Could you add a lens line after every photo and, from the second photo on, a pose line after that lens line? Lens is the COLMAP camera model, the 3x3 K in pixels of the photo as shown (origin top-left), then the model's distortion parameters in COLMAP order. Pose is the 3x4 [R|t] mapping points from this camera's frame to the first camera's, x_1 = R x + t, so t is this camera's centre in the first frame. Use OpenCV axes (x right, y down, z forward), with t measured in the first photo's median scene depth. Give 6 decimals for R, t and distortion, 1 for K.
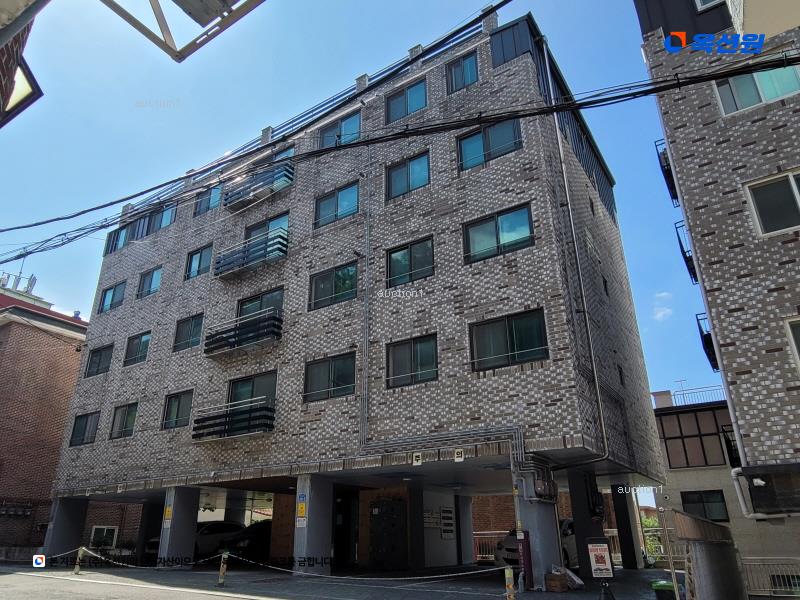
lens RADIAL K [[545.0, 0, 400.4], [0, 545.0, 319.0], [0, 0, 1]] dist [0.000623, 0.000539]
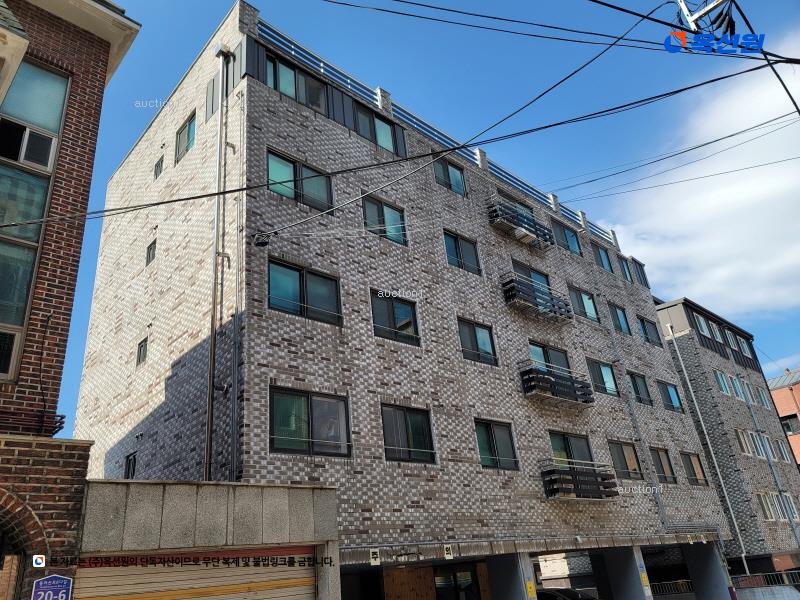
lens RADIAL K [[588.4, 0, 400.0], [0, 588.4, 300.0], [0, 0, 1]] dist [0.086728, -0.091612]
pose [[0.238975, 0.409815, 0.880308, -1.184552], [-0.276254, 0.897807, -0.342967, 0.290741], [-0.930900, -0.161228, 0.327767, 0.847095]]
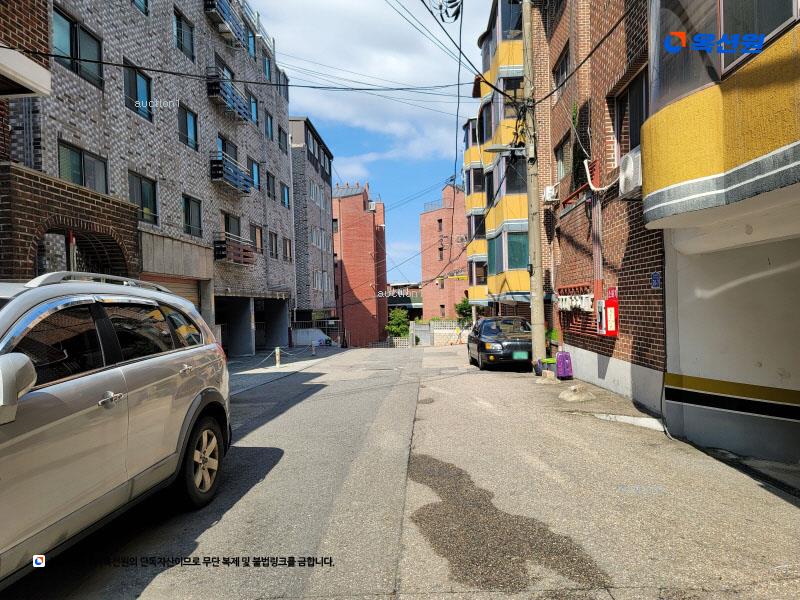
lens RADIAL K [[588.4, 0, 400.0], [0, 588.4, 300.0], [0, 0, 1]] dist [0.086728, -0.091612]
pose [[-0.497540, 0.025093, 0.867078, -1.409691], [-0.307706, 0.929472, -0.203465, 0.381721], [-0.811030, -0.368037, -0.454729, 1.068615]]
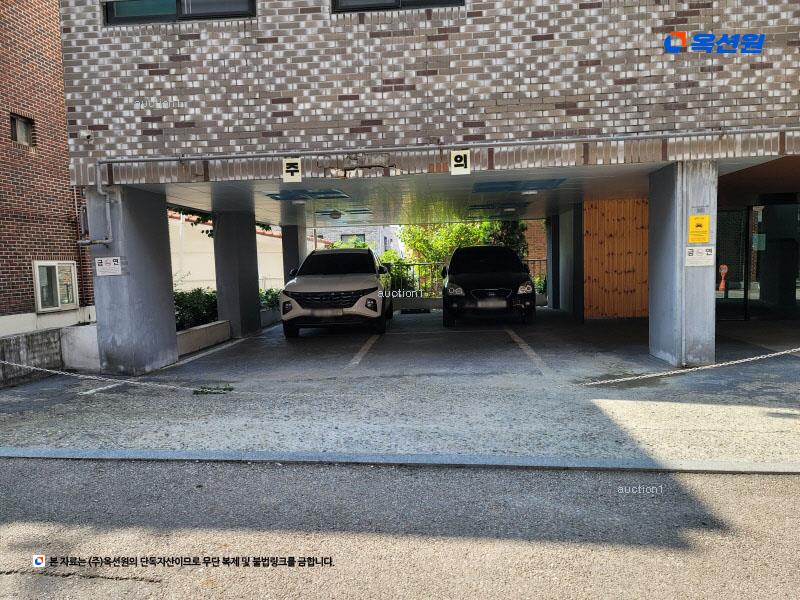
lens RADIAL K [[588.4, 0, 400.0], [0, 588.4, 300.0], [0, 0, 1]] dist [0.086728, -0.091612]
pose [[0.870277, -0.046851, 0.490330, -0.708359], [-0.165055, 0.910174, 0.379920, 0.245601], [-0.464085, -0.411567, 0.784371, 0.666867]]
